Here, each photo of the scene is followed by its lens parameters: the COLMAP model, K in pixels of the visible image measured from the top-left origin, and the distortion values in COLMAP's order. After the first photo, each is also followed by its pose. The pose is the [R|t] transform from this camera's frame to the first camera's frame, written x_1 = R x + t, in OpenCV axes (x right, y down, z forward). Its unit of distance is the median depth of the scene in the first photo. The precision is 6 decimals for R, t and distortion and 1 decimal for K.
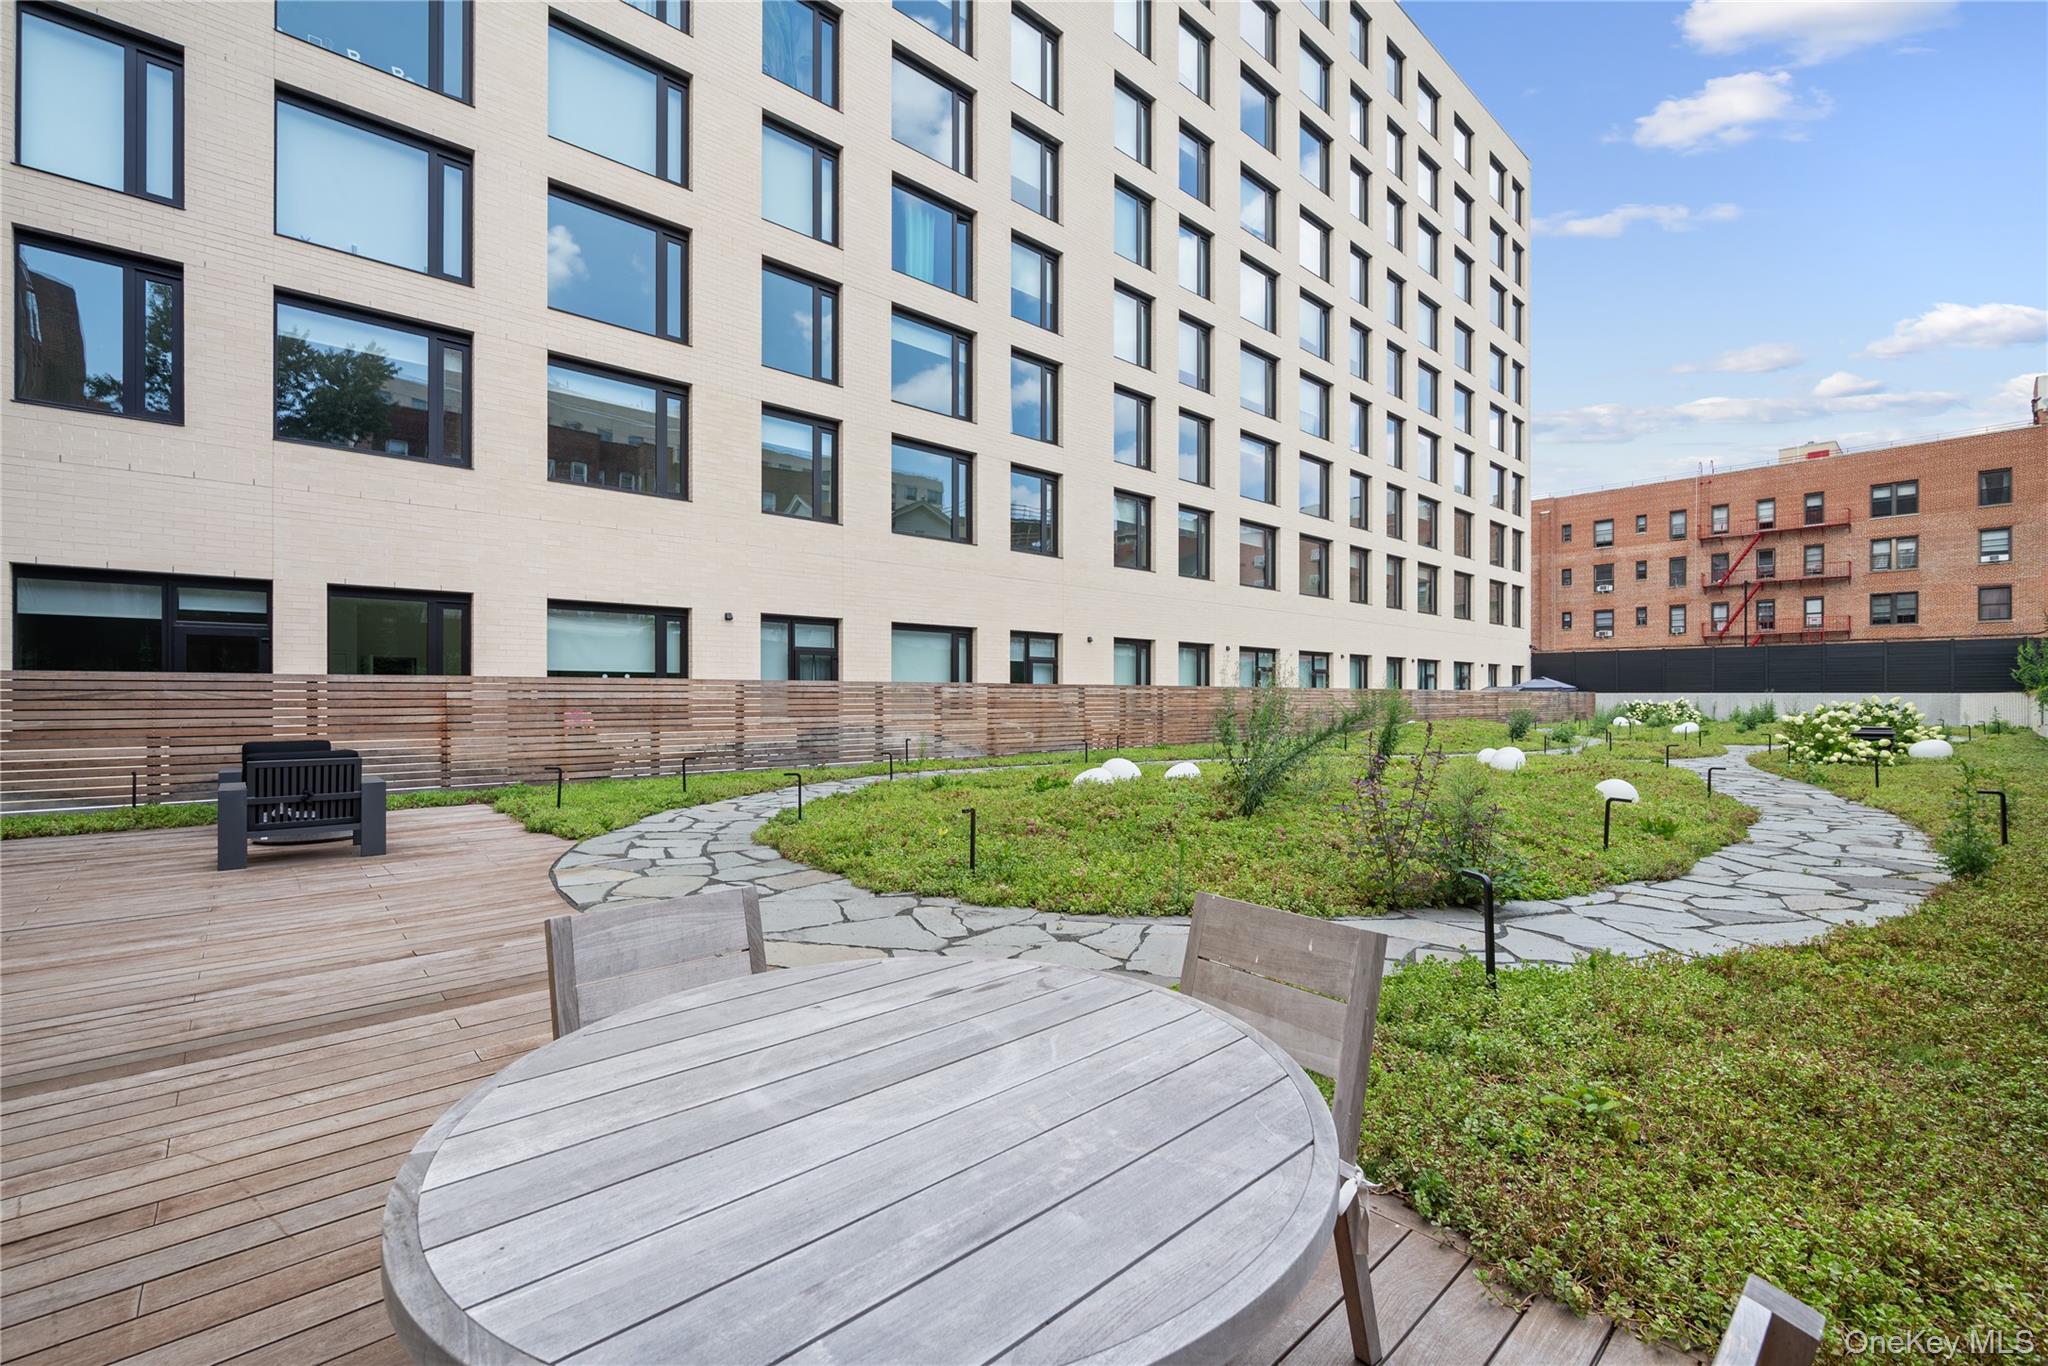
lens RADIAL K [[891.3, 0, 1024.0], [0, 891.3, 683.0], [0, 0, 1]] dist [0.023465, 0.000087]
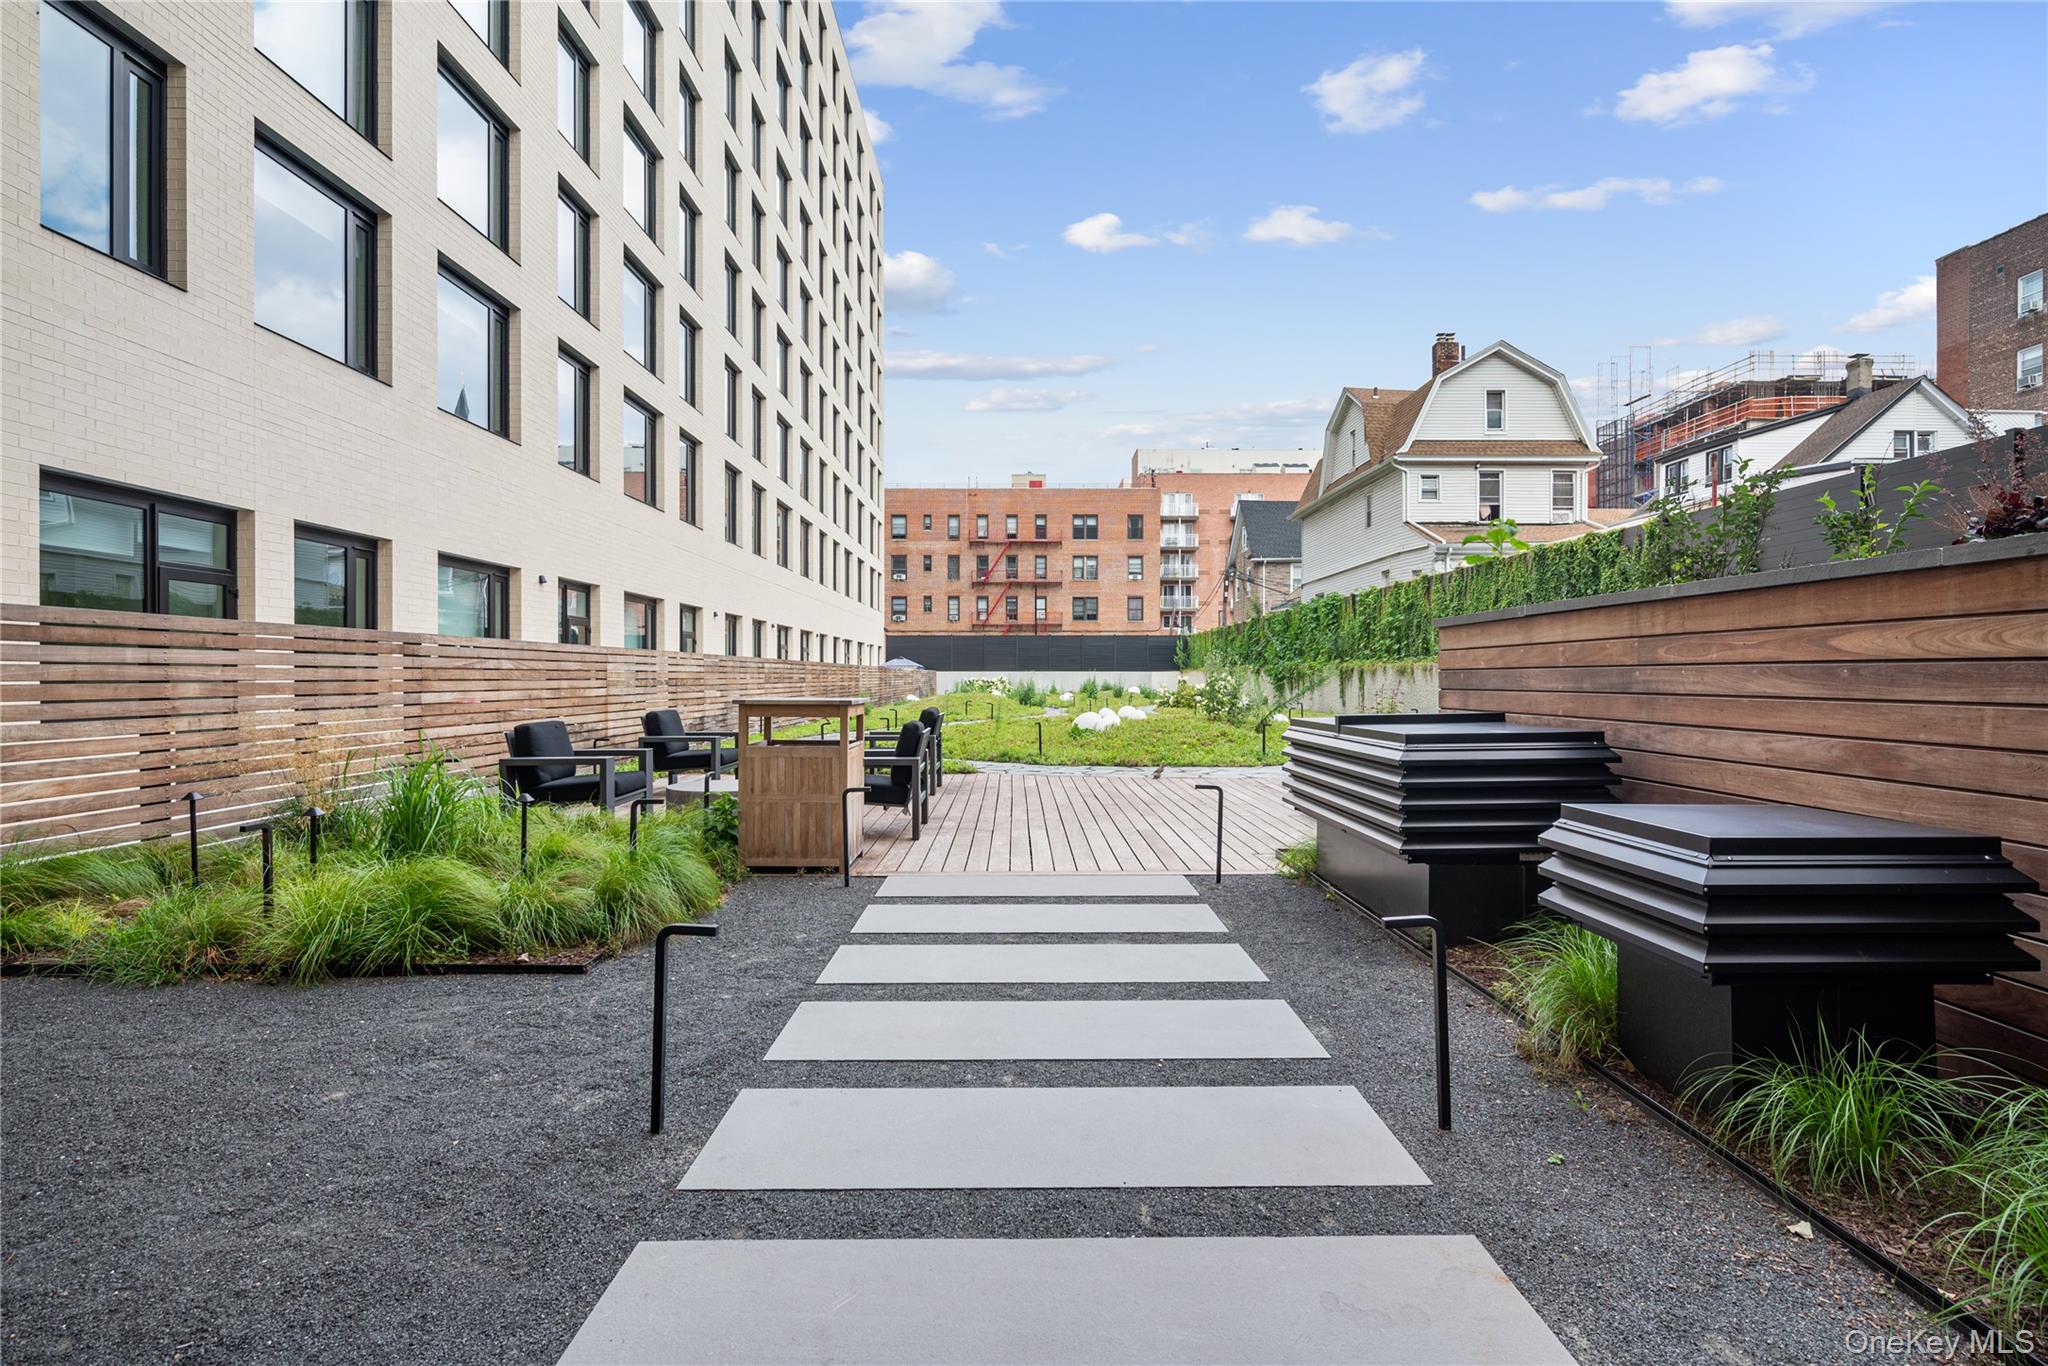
lens RADIAL K [[1086.1, 0, 1024.0], [0, 1086.1, 683.0], [0, 0, 1]] dist [-0.000479, 0.000475]
pose [[0.677608, -0.005901, 0.735400, -0.266029], [-0.009176, 0.999822, 0.016478, 0.001889], [-0.735366, -0.017914, 0.677433, -0.019989]]
